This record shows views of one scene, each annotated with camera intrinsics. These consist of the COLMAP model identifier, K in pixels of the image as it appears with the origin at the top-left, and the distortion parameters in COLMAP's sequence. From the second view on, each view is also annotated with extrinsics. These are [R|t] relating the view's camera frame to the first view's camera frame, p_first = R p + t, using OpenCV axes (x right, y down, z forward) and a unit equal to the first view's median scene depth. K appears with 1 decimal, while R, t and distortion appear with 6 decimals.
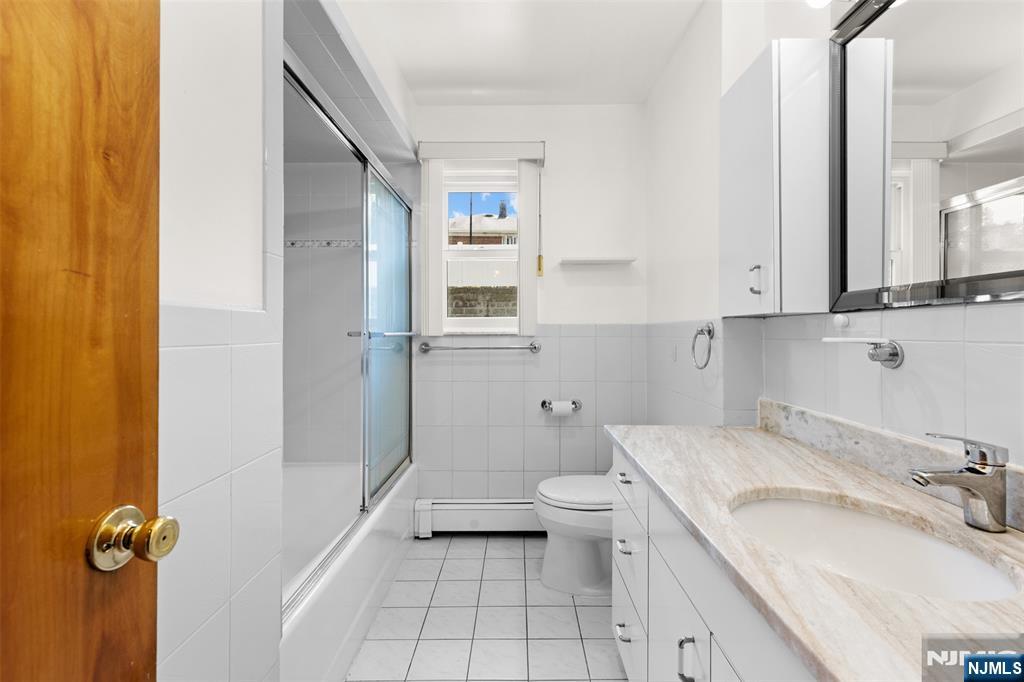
lens RADIAL K [[460.0, 0, 509.5], [0, 460.0, 331.8], [0, 0, 1]] dist [0.011183, -0.002599]
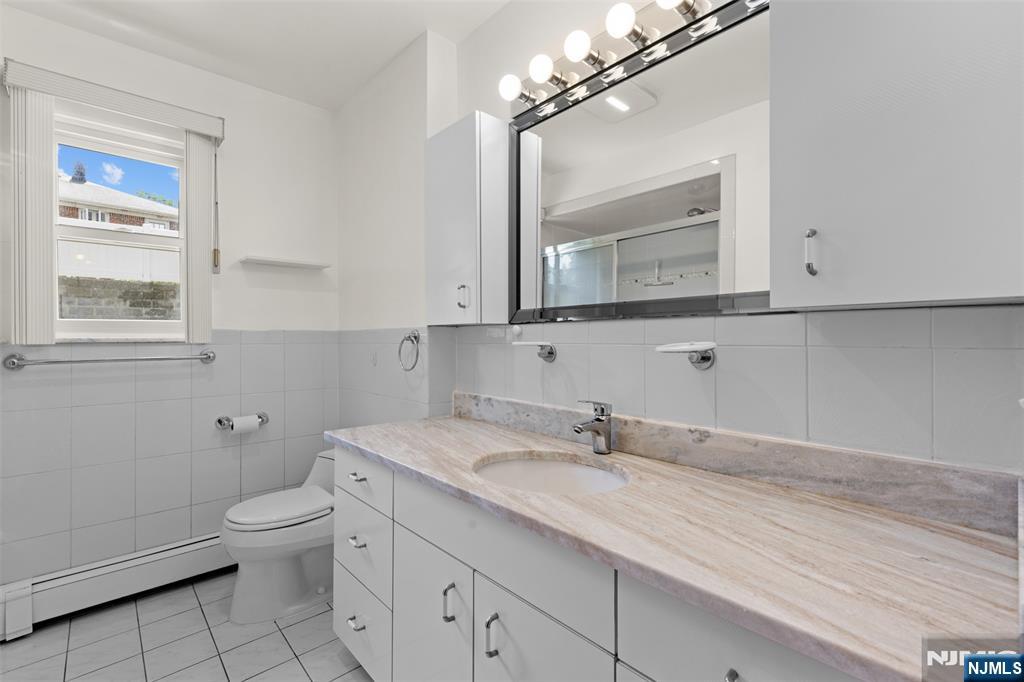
lens RADIAL K [[460.0, 0, 507.1], [0, 460.0, 342.2], [0, 0, 1]] dist [0.011183, -0.002599]
pose [[0.742931, -0.006465, 0.669337, -0.130366], [0.001662, 0.999968, 0.007813, 0.001299], [-0.669366, -0.004692, 0.742918, -0.005820]]
